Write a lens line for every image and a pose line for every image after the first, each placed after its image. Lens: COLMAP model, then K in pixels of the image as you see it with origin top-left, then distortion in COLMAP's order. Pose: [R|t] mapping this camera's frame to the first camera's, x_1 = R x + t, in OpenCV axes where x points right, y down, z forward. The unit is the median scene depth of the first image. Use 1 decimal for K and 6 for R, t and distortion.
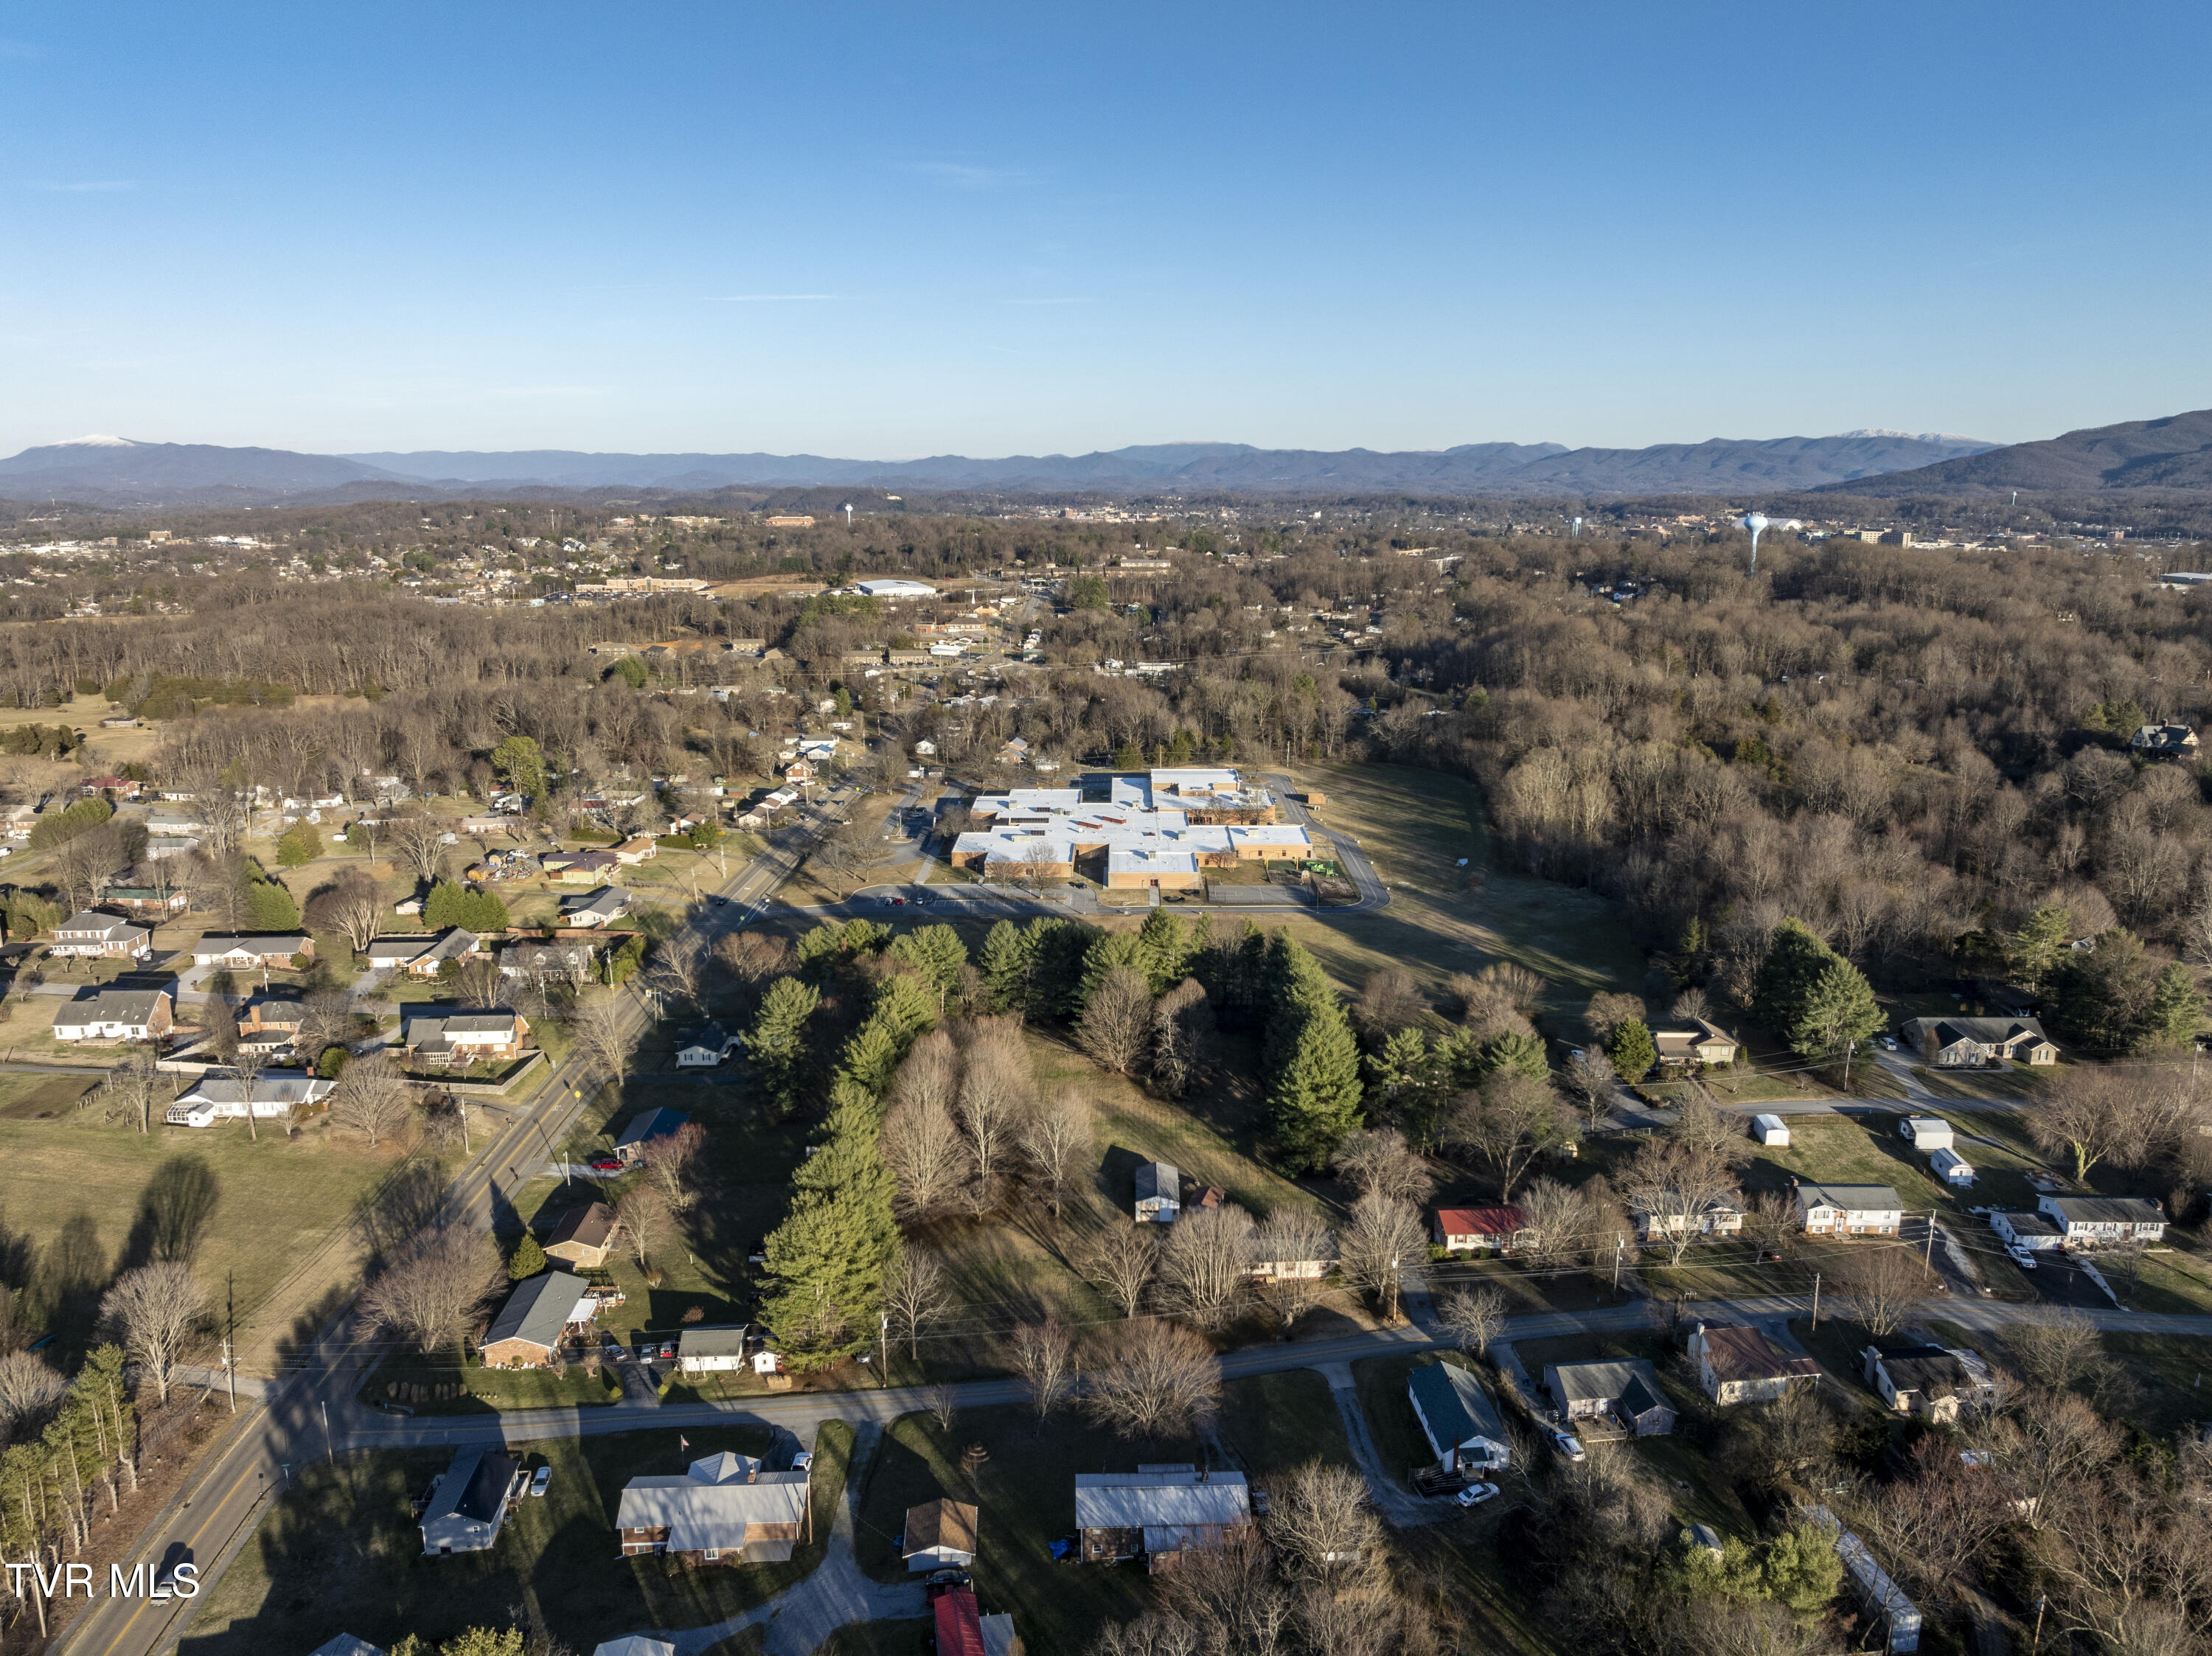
lens RADIAL K [[1555.2, 0, 1114.5], [0, 1555.2, 820.5], [0, 0, 1]] dist [-0.030085, -0.010724]
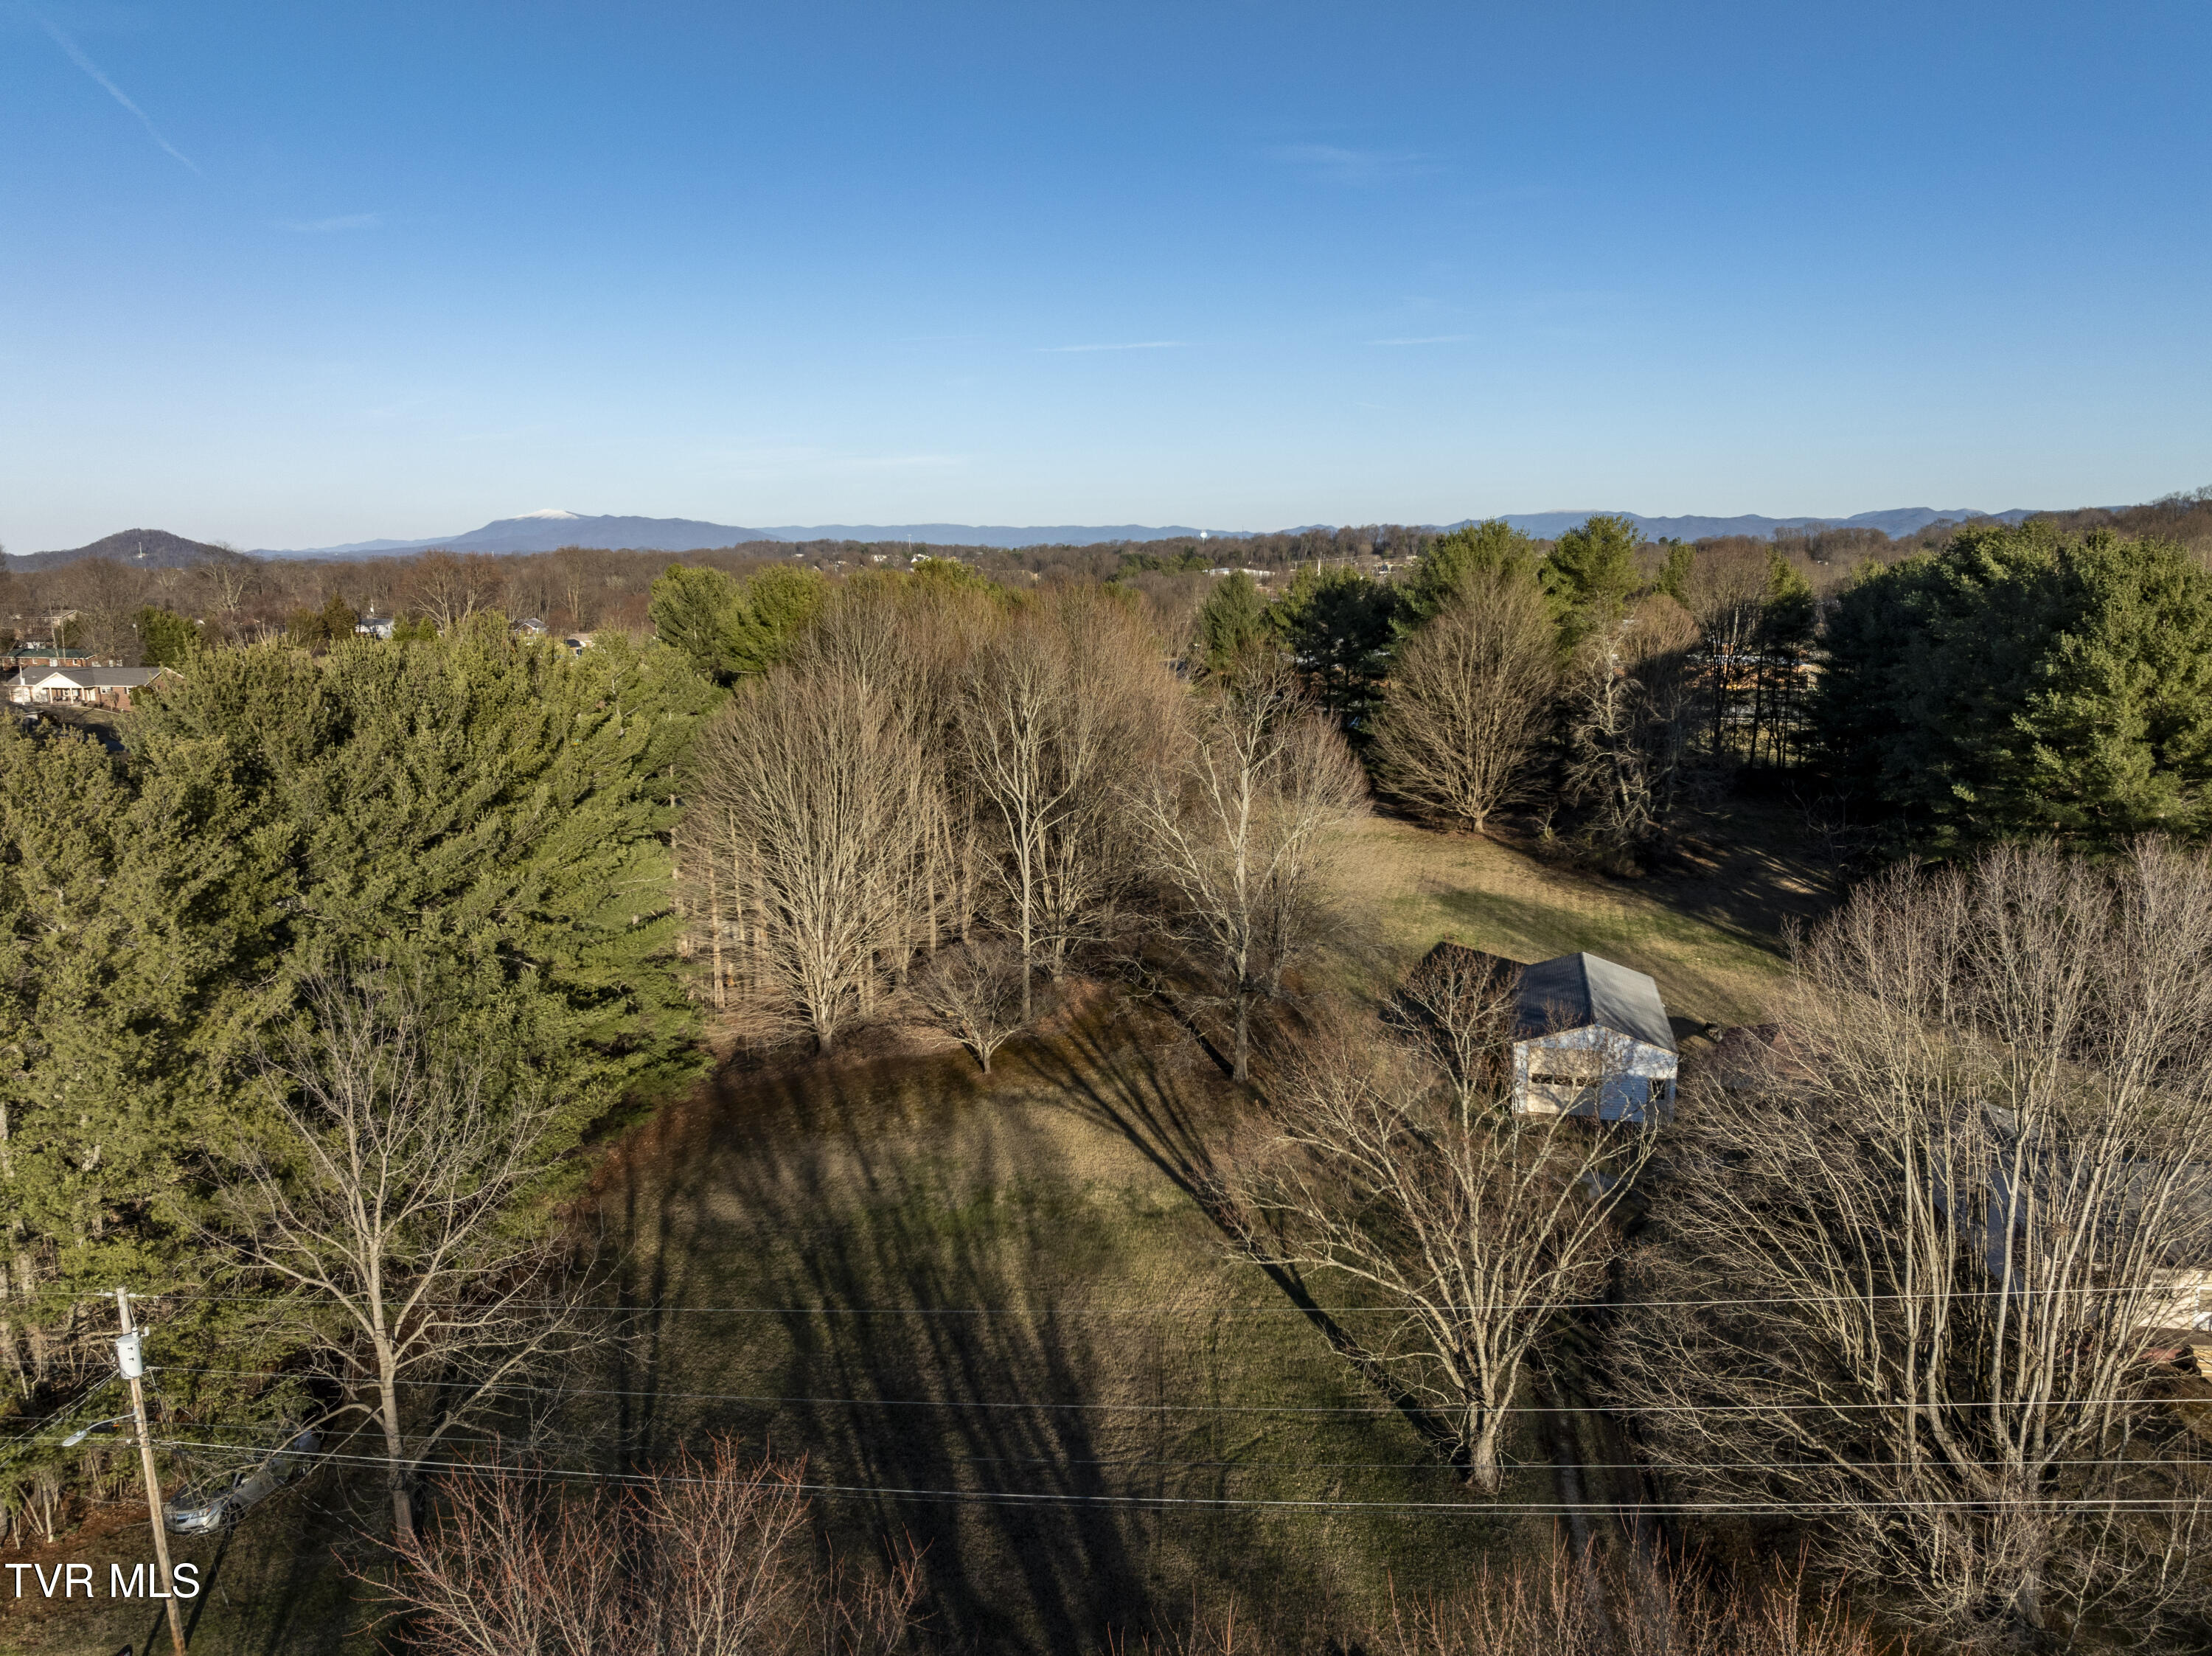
lens RADIAL K [[1555.2, 0, 1114.5], [0, 1555.2, 820.5], [0, 0, 1]] dist [-0.030085, -0.010724]
pose [[0.973171, 0.036410, -0.227183, 0.004968], [-0.047102, 0.998014, -0.041819, 0.187123], [0.225209, 0.051398, 0.972954, 0.601351]]
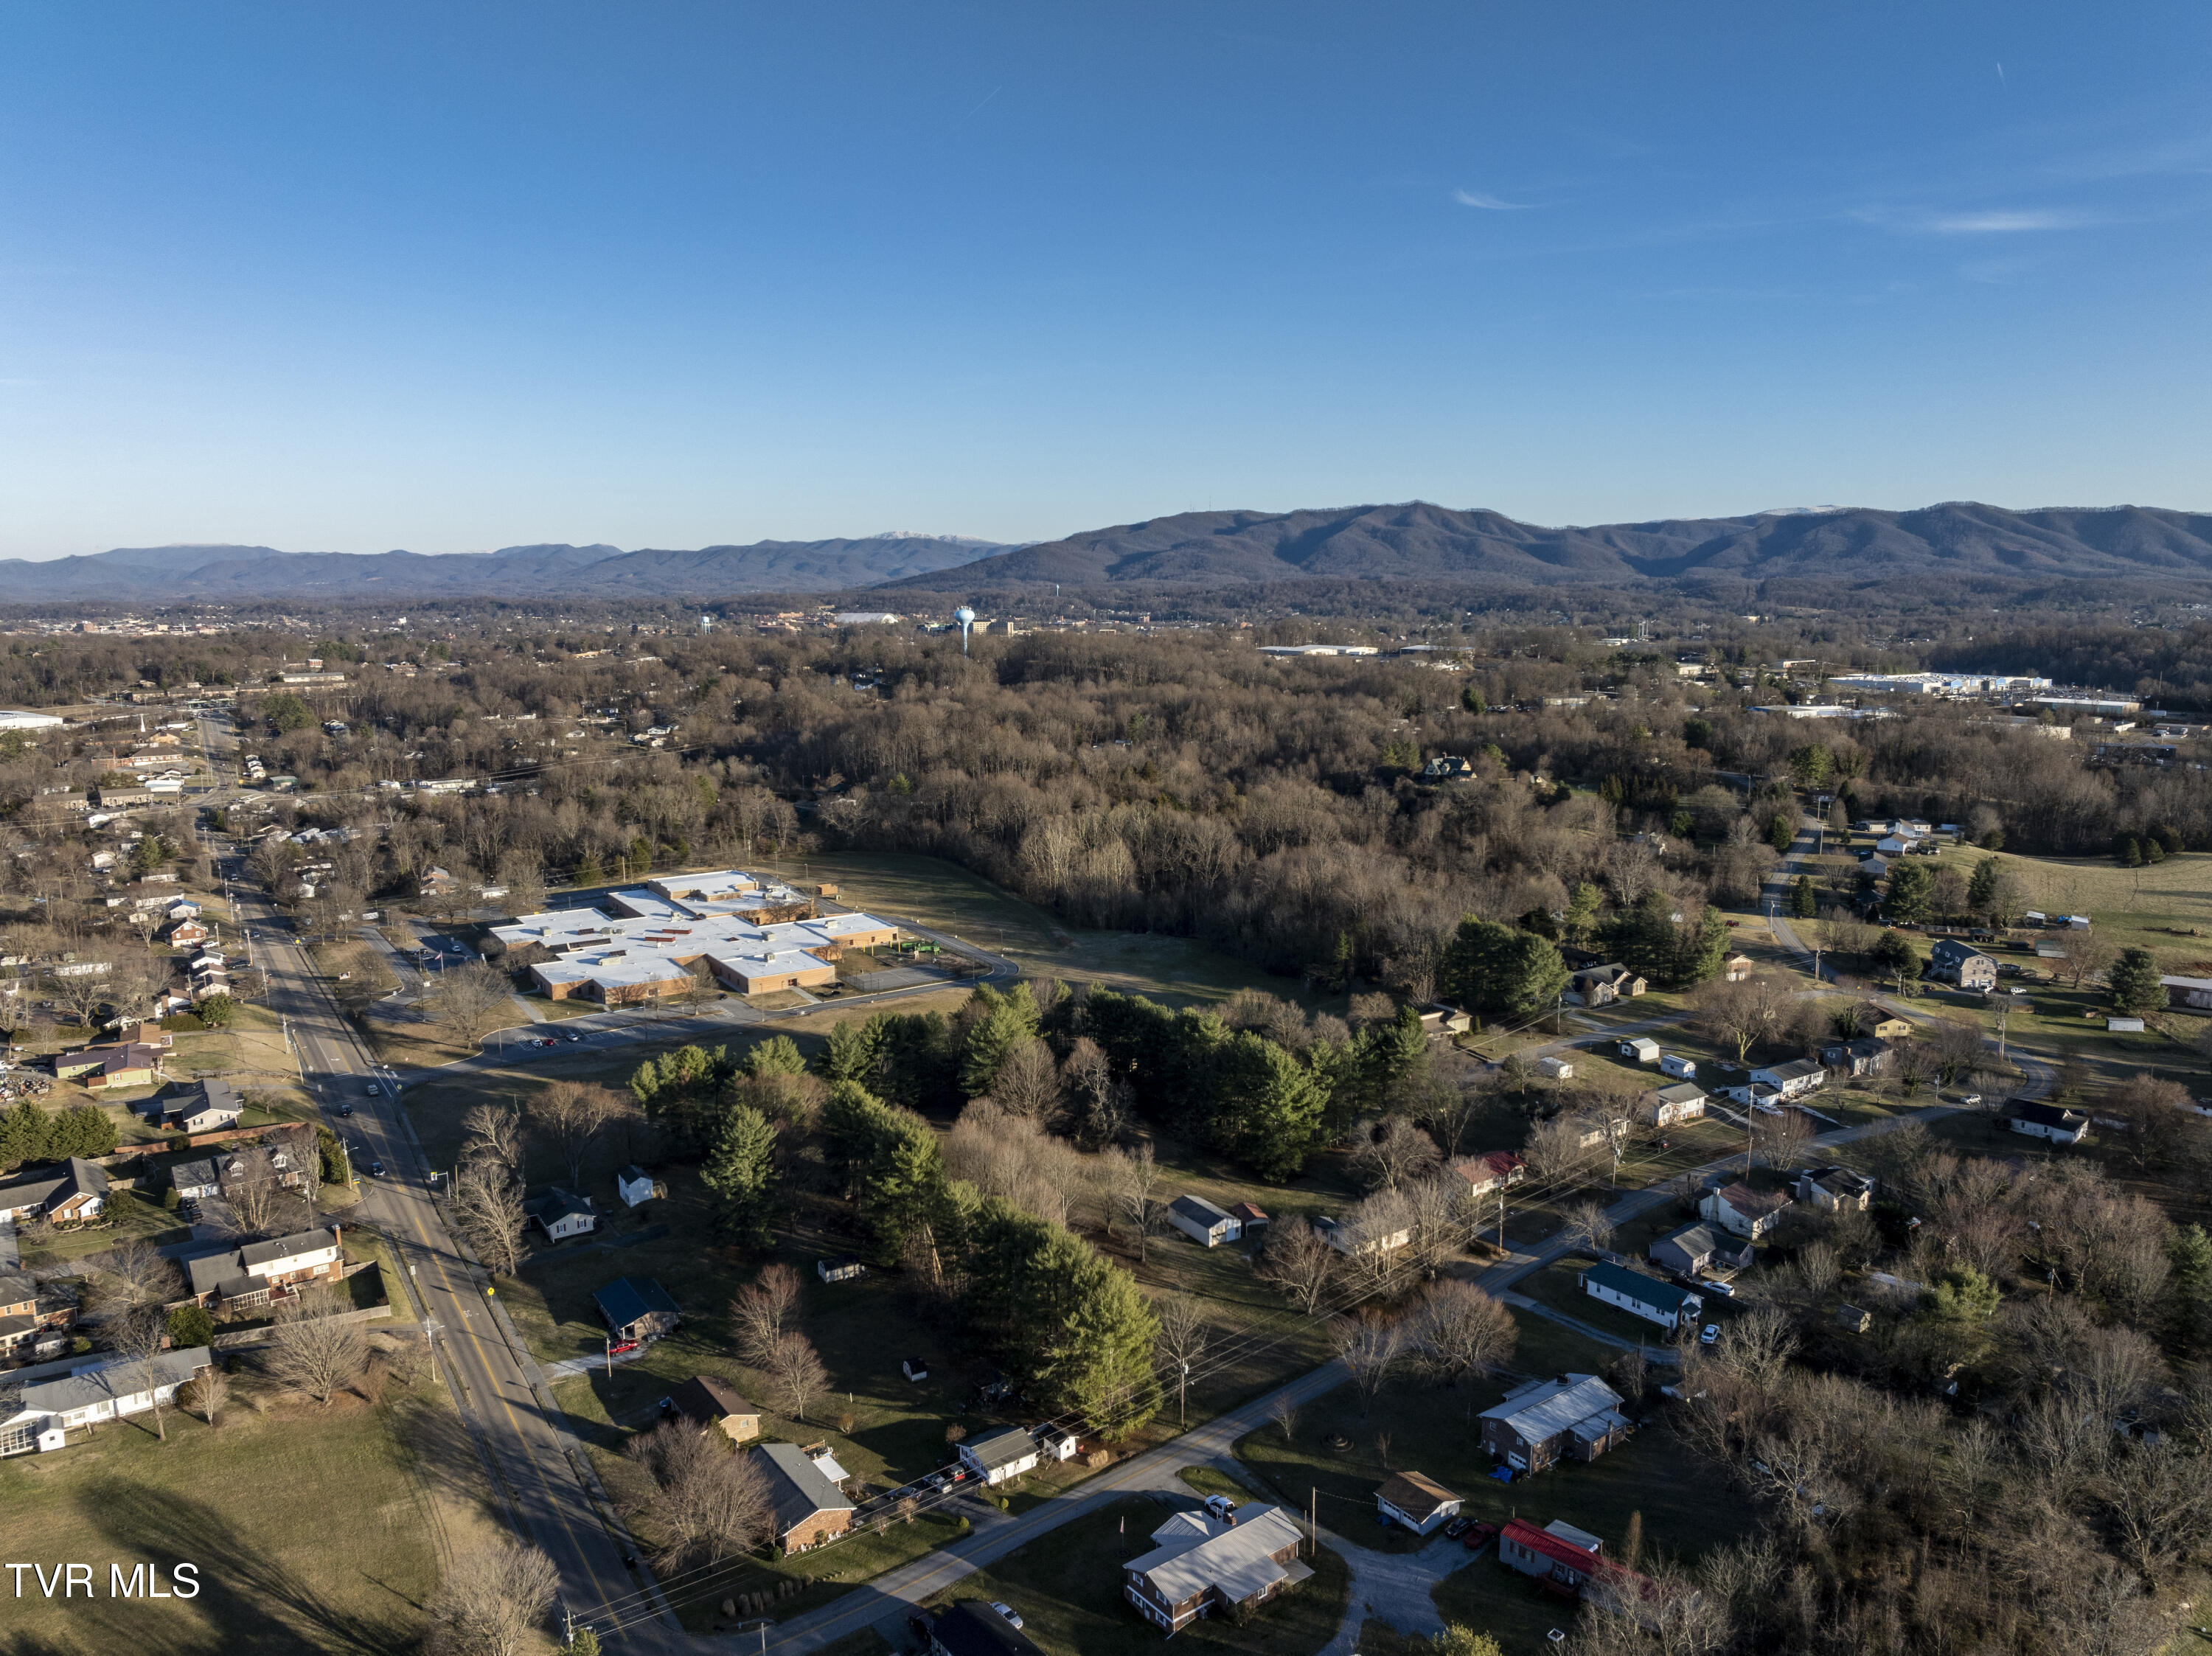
lens RADIAL K [[1555.2, 0, 1114.5], [0, 1555.2, 820.5], [0, 0, 1]] dist [-0.030085, -0.010724]
pose [[0.832272, -0.090219, 0.546977, -0.522645], [0.124433, 0.991894, -0.025733, -0.018002], [-0.540222, 0.089479, 0.836752, 0.076862]]
